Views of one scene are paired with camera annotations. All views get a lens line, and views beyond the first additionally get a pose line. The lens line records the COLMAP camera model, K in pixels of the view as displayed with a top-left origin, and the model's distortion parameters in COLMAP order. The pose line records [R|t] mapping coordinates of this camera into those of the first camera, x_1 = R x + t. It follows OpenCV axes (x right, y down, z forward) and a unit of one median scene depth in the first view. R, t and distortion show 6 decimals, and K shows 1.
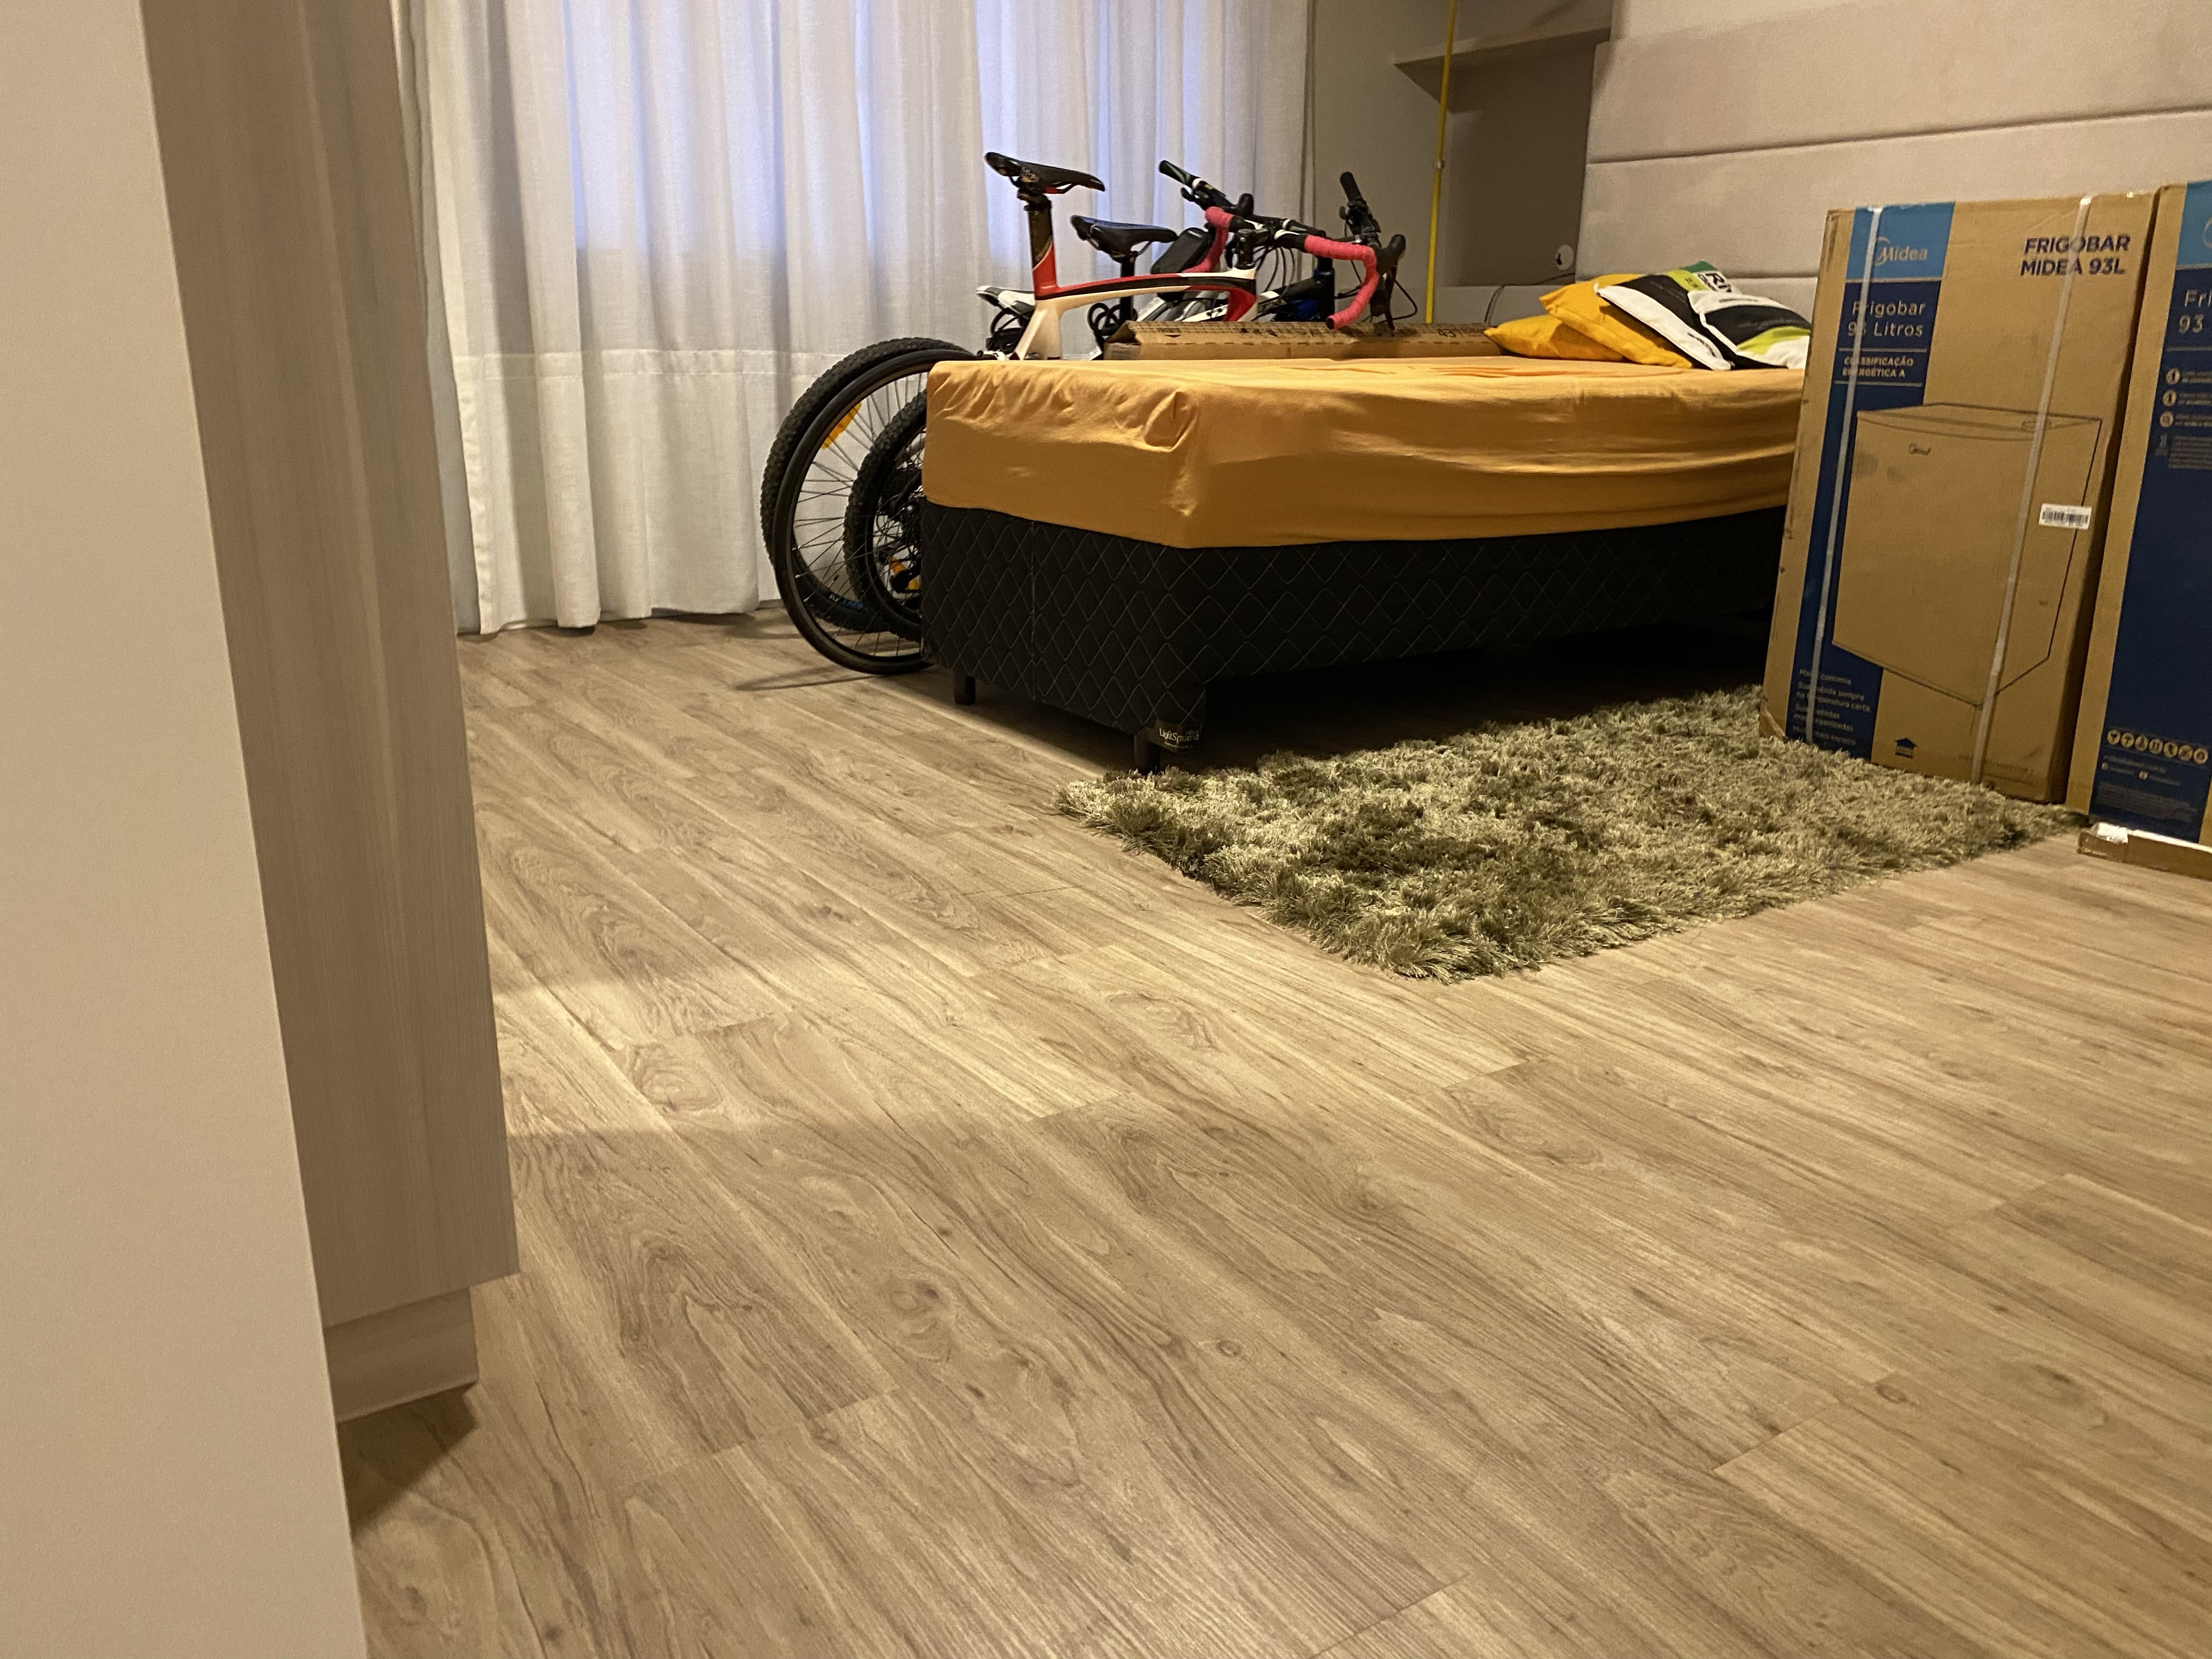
lens RADIAL K [[1694.1, 0, 1110.8], [0, 1694.1, 815.3], [0, 0, 1]] dist [0.045949, -0.045051]
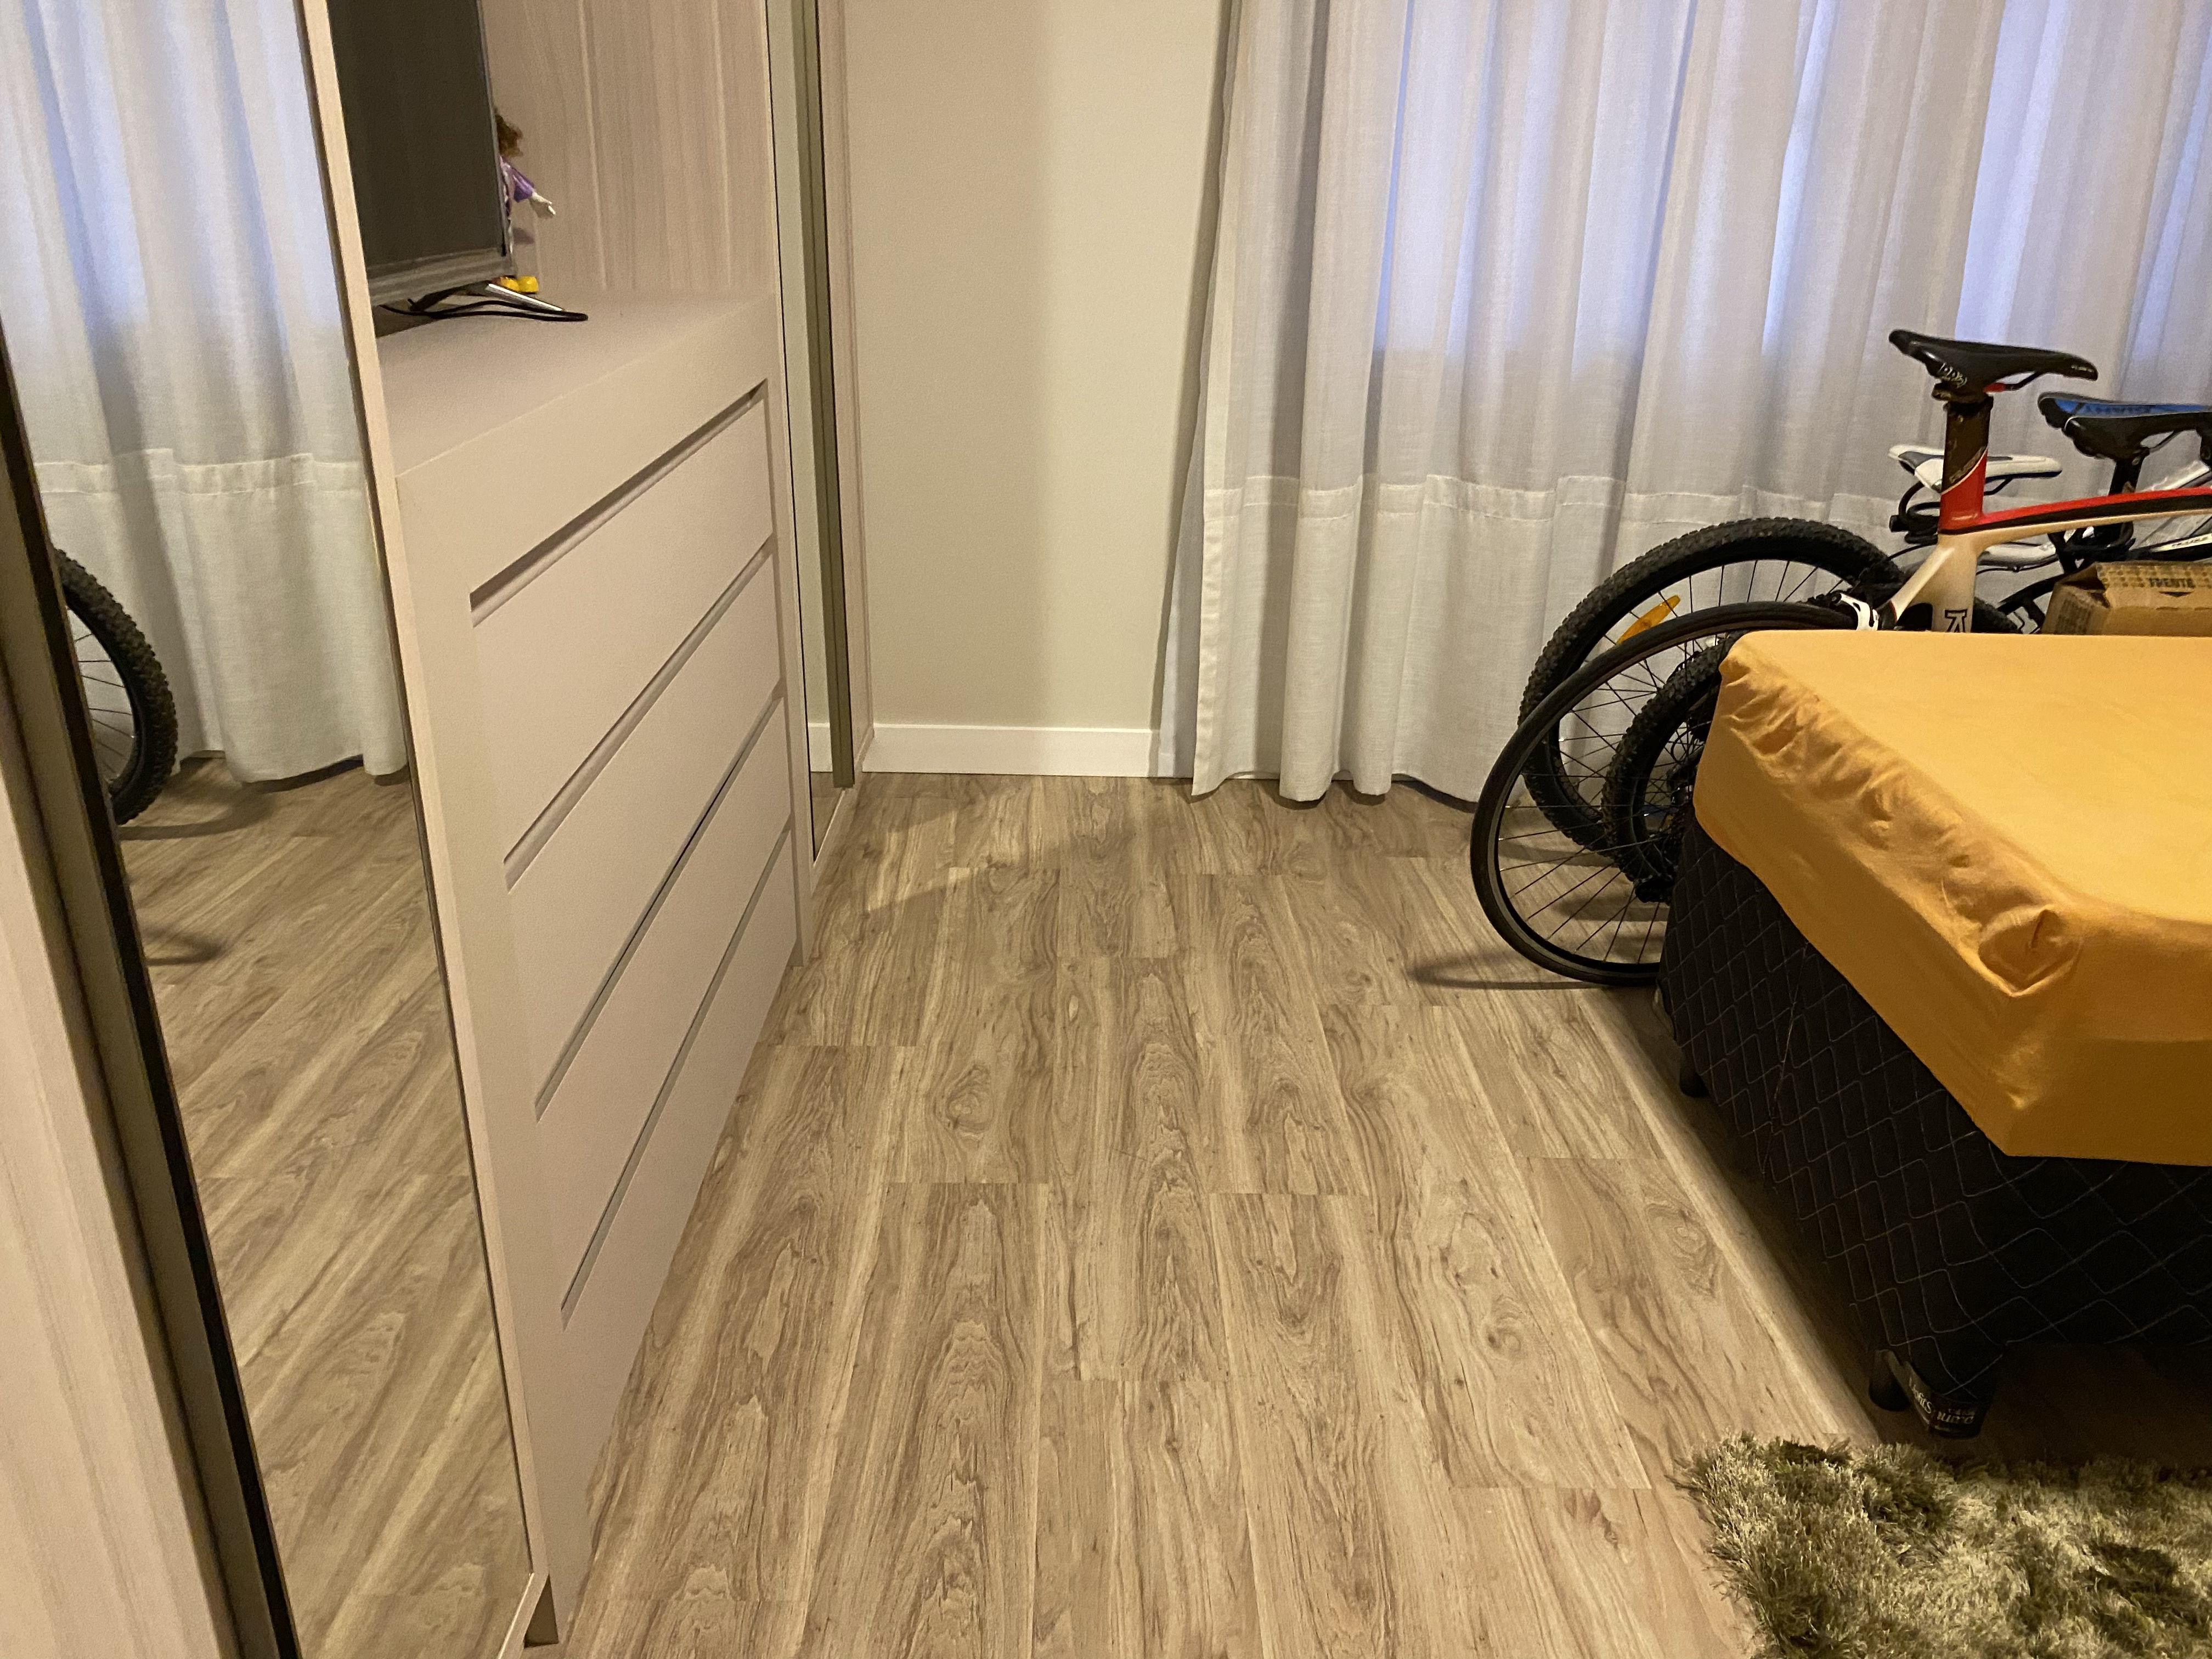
lens RADIAL K [[1694.1, 0, 1121.0], [0, 1694.1, 860.5], [0, 0, 1]] dist [0.045949, -0.045051]
pose [[0.843488, 0.218882, -0.490528, 0.054725], [-0.162371, 0.974387, 0.155583, -0.303242], [0.512018, -0.051585, 0.857424, 0.337614]]
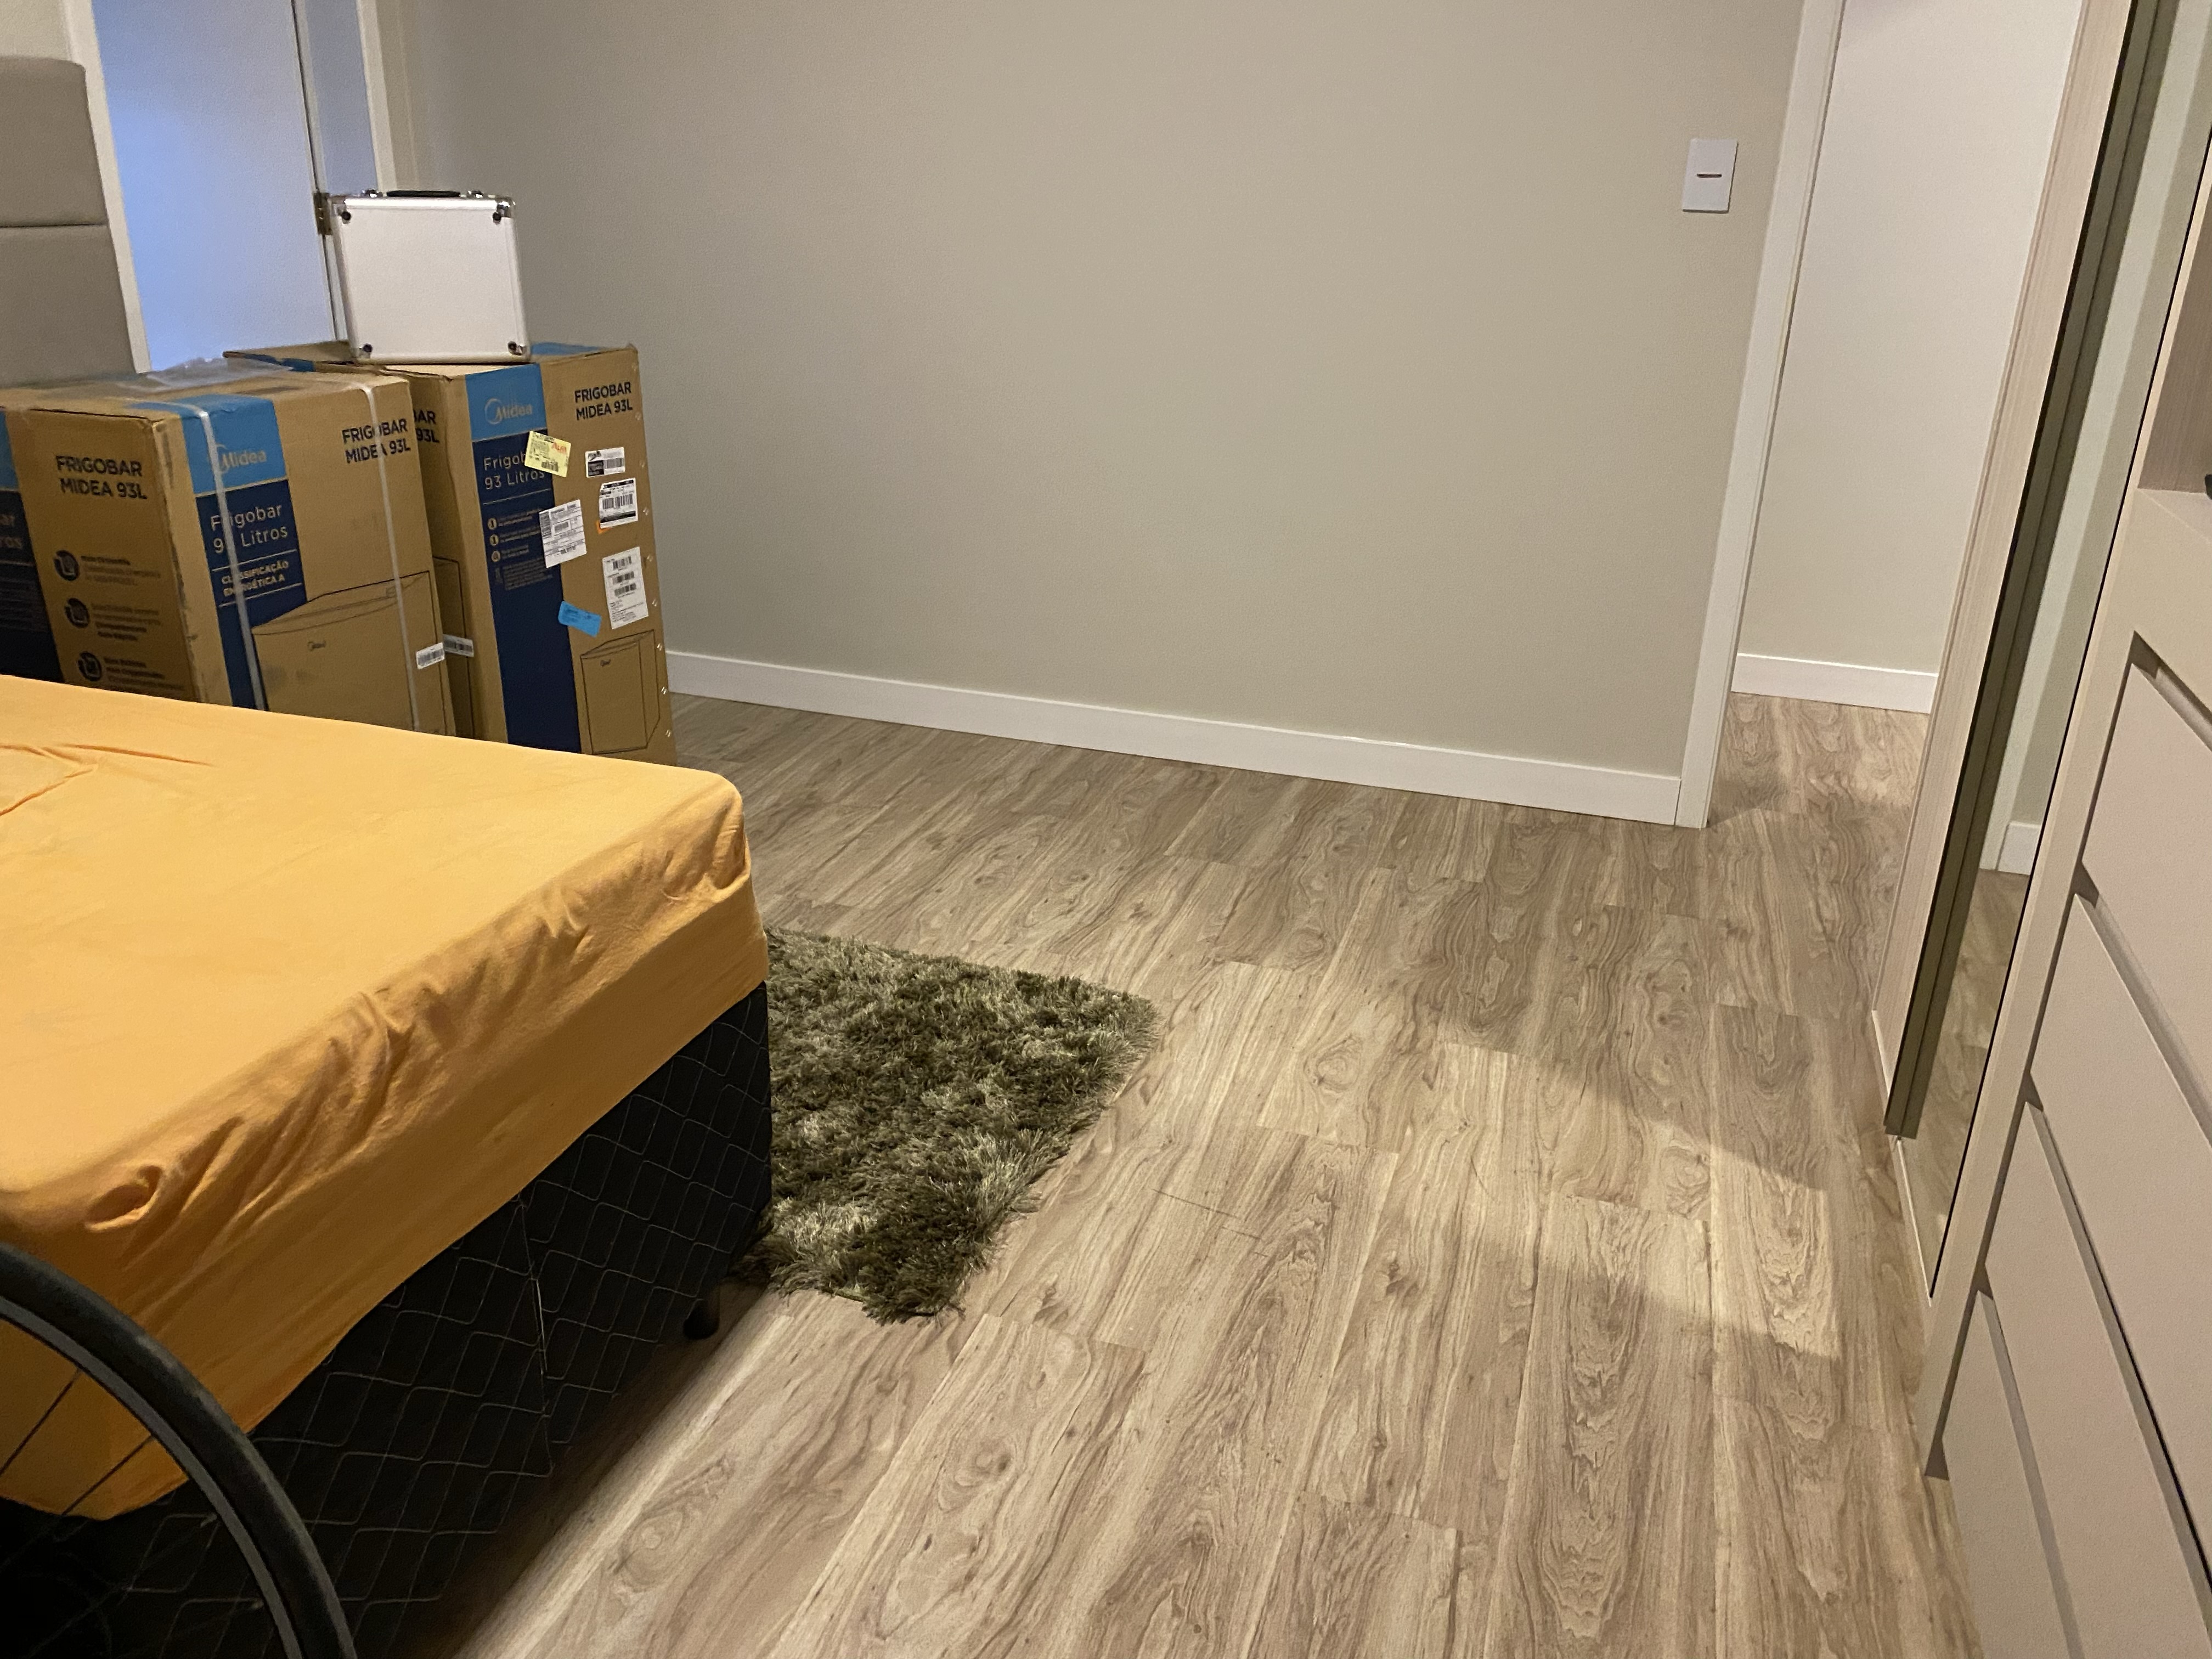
lens RADIAL K [[1694.1, 0, 1143.0], [0, 1694.1, 764.2], [0, 0, 1]] dist [0.045949, -0.045051]
pose [[-0.630837, -0.284670, 0.721809, -0.574238], [0.181474, 0.850335, 0.493961, -0.578901], [-0.754395, 0.442599, -0.484762, 1.204532]]
